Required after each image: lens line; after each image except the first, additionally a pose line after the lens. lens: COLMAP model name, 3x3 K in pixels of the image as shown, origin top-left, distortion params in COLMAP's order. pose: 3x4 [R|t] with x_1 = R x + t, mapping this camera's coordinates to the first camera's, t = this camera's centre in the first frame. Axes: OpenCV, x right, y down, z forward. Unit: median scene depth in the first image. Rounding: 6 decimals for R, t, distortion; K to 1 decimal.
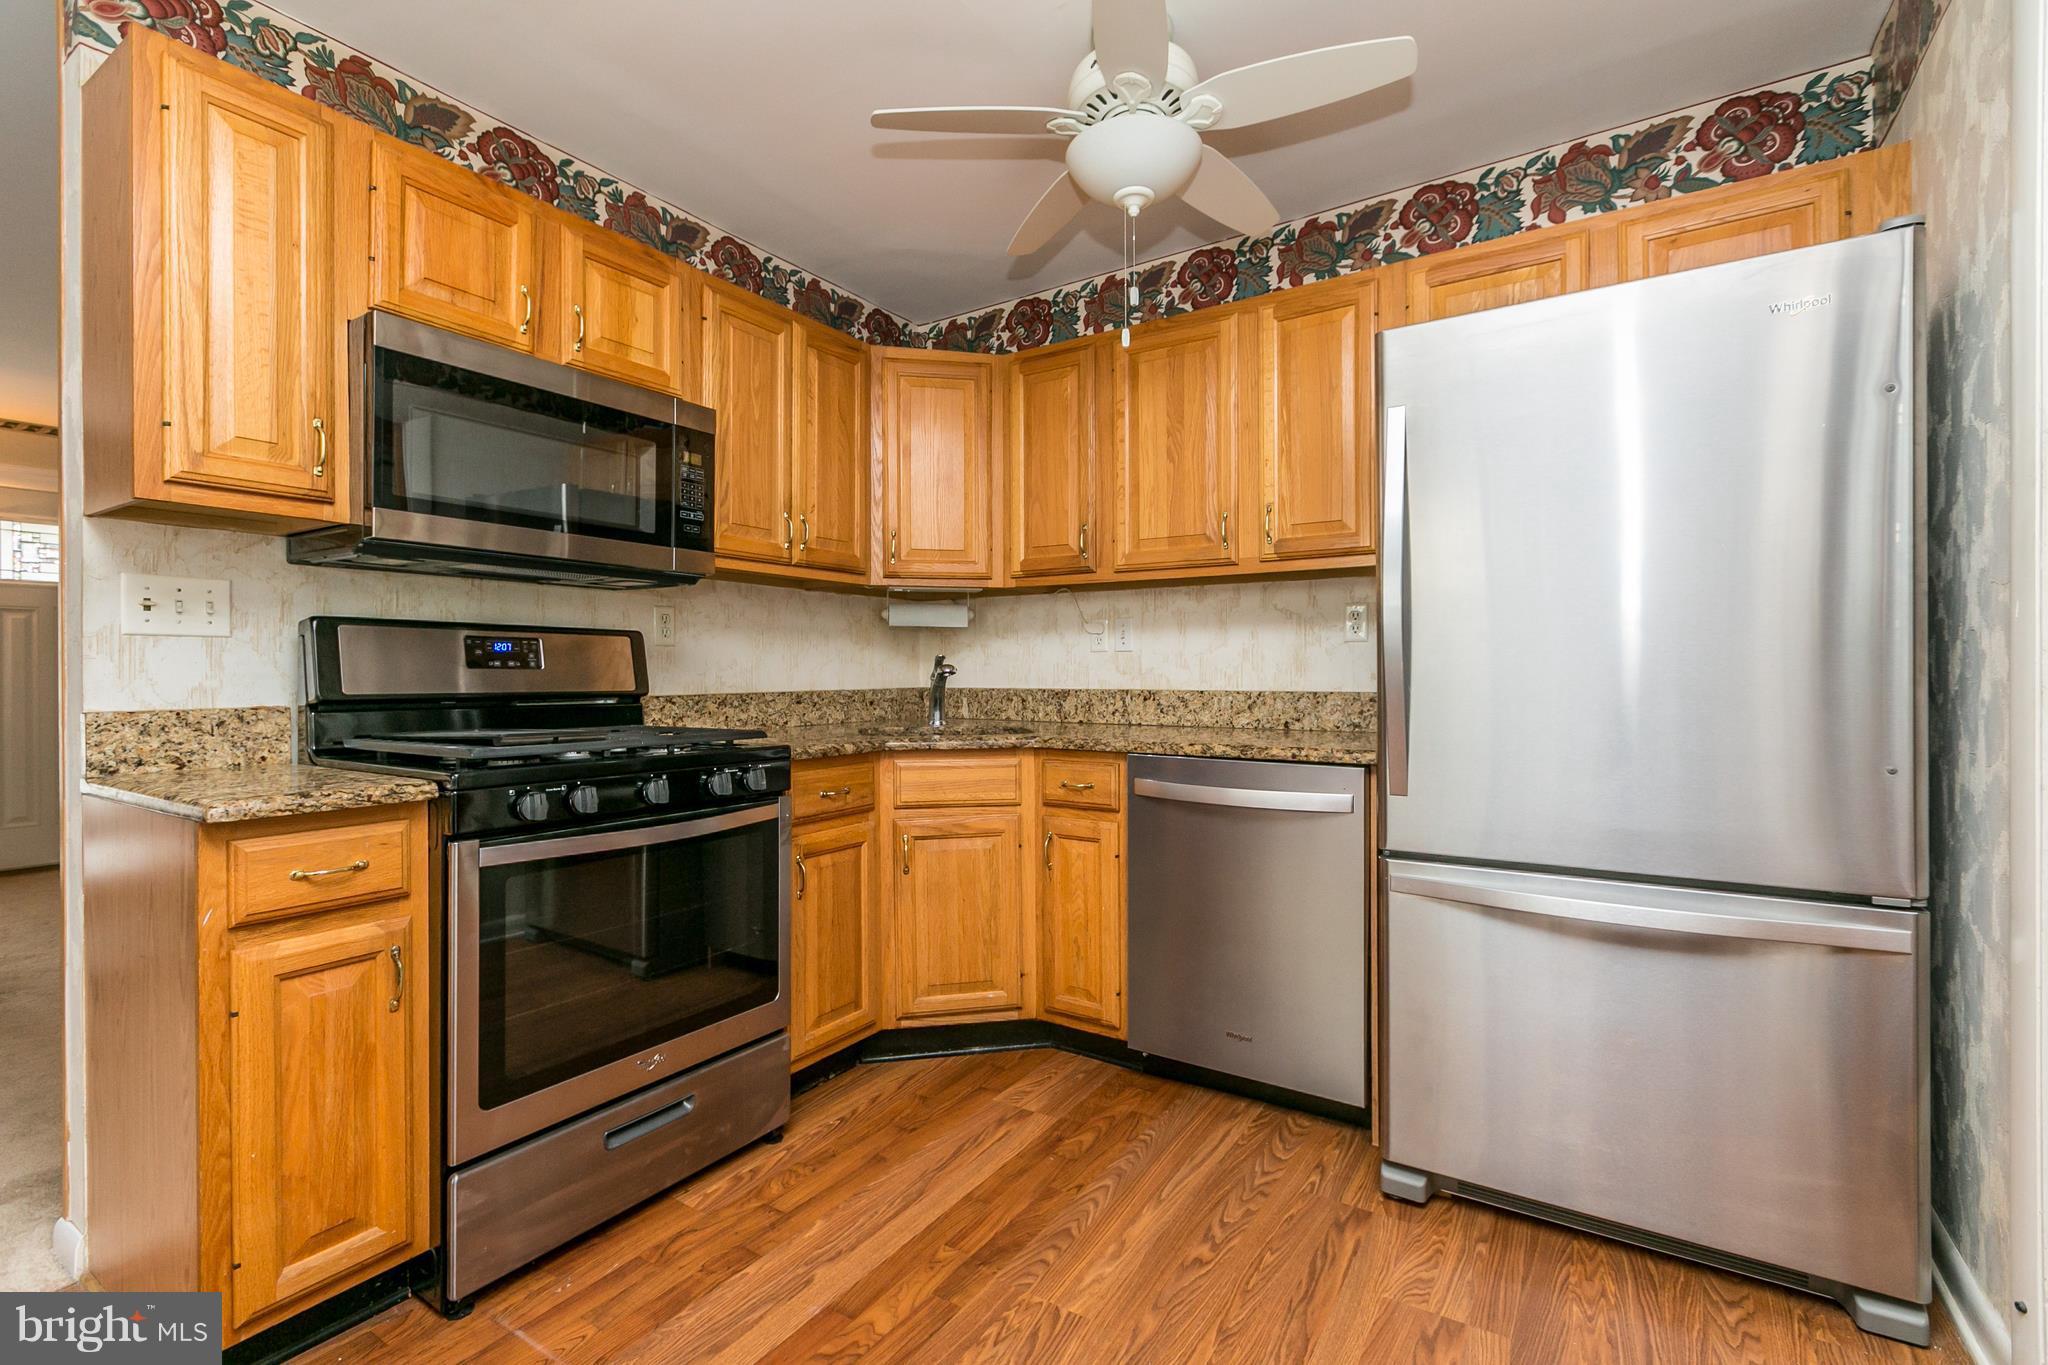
lens RADIAL K [[919.4, 0, 1028.9], [0, 919.4, 676.2], [0, 0, 1]] dist [-0.004088, -0.001159]
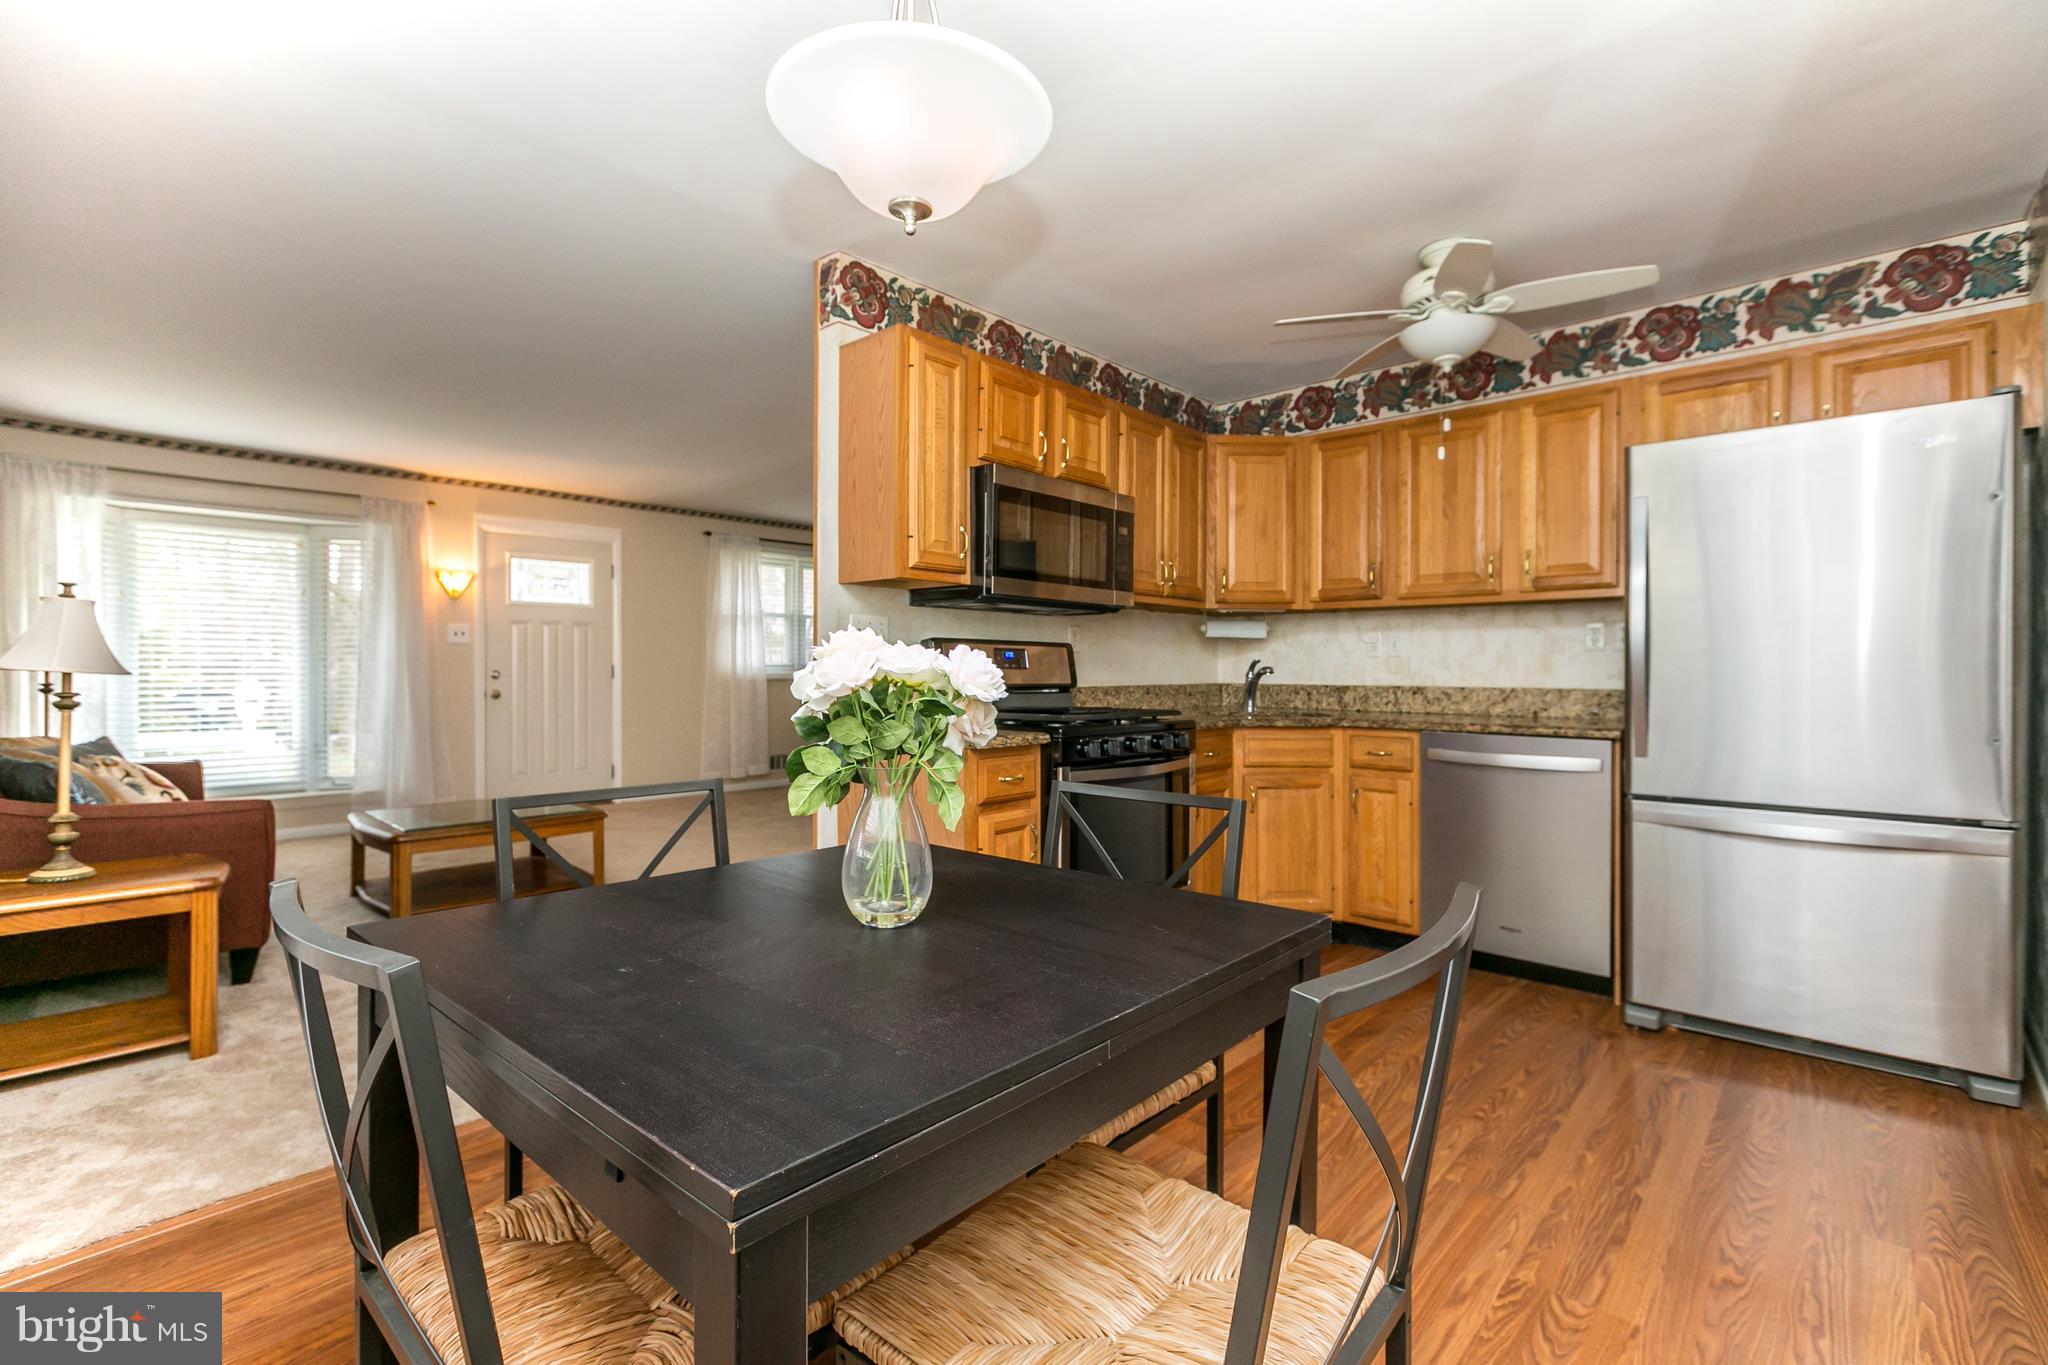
lens RADIAL K [[919.4, 0, 1009.7], [0, 919.4, 673.2], [0, 0, 1]] dist [-0.004088, -0.001159]
pose [[0.983359, 0.005904, -0.181579, -0.256673], [-0.006008, 0.999982, -0.000021, -0.000299], [0.181575, 0.001112, 0.983376, -0.499433]]
